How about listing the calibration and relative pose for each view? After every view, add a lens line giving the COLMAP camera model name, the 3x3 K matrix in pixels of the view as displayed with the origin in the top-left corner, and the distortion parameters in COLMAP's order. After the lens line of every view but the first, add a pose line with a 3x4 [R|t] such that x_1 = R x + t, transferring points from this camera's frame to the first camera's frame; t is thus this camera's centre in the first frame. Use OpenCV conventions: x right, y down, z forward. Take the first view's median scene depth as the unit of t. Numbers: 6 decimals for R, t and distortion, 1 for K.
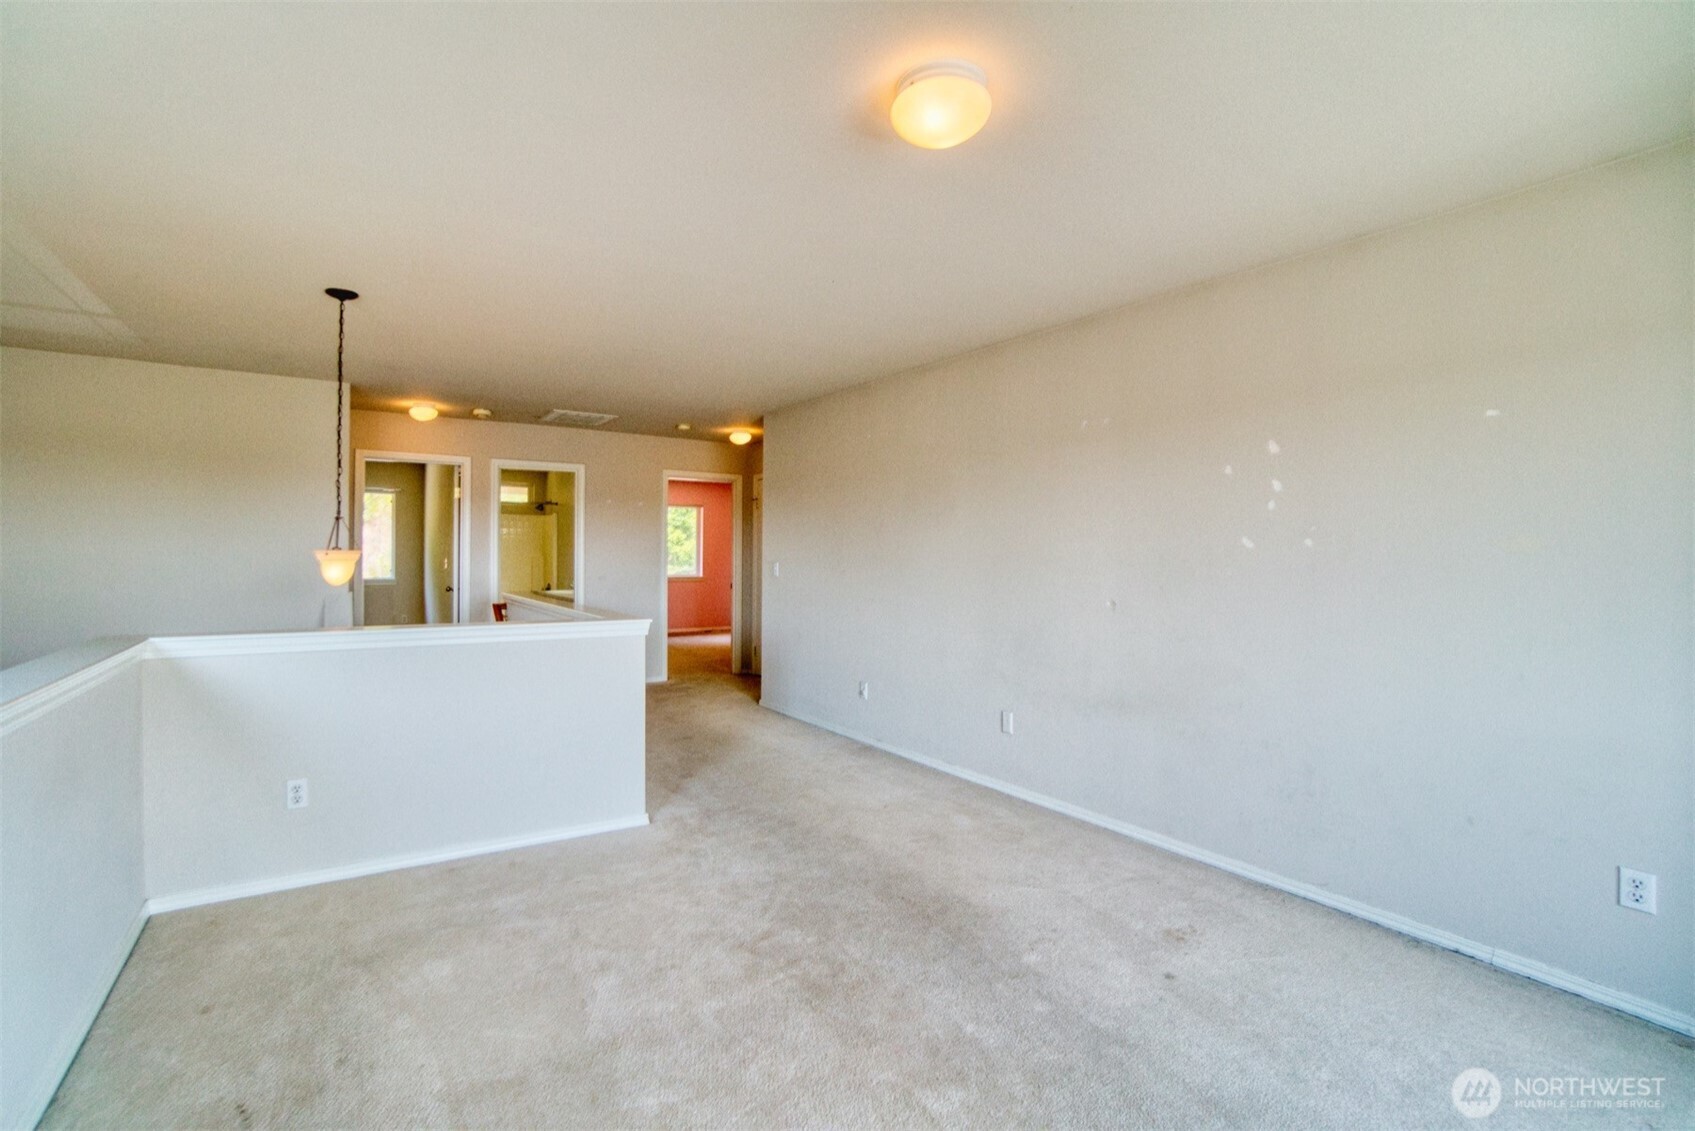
lens RADIAL K [[745.8, 0, 819.0], [0, 745.8, 554.7], [0, 0, 1]] dist [-0.053382, 0.018962]
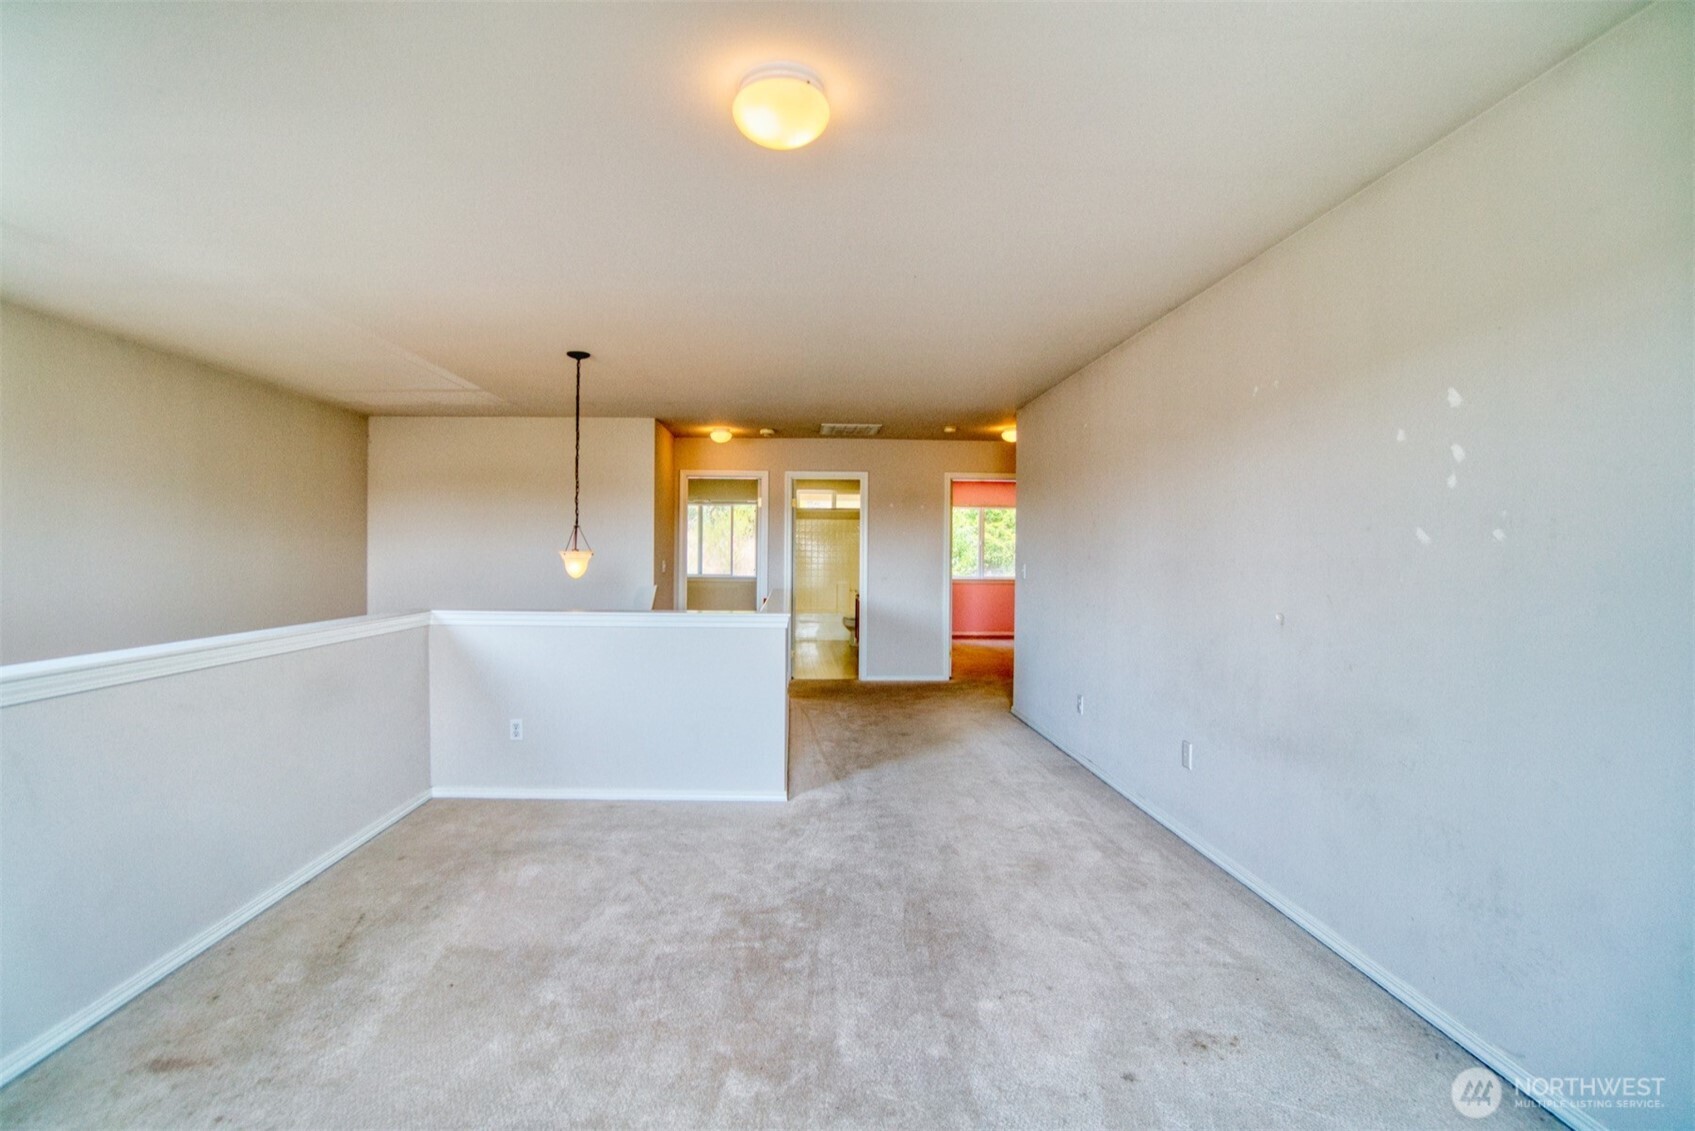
lens RADIAL K [[745.8, 0, 815.8], [0, 745.8, 556.3], [0, 0, 1]] dist [-0.053382, 0.018962]
pose [[0.856290, 0.001022, -0.516495, 0.390222], [-0.002474, 0.999995, -0.002122, 0.004797], [0.516490, 0.003095, 0.856288, 0.086852]]
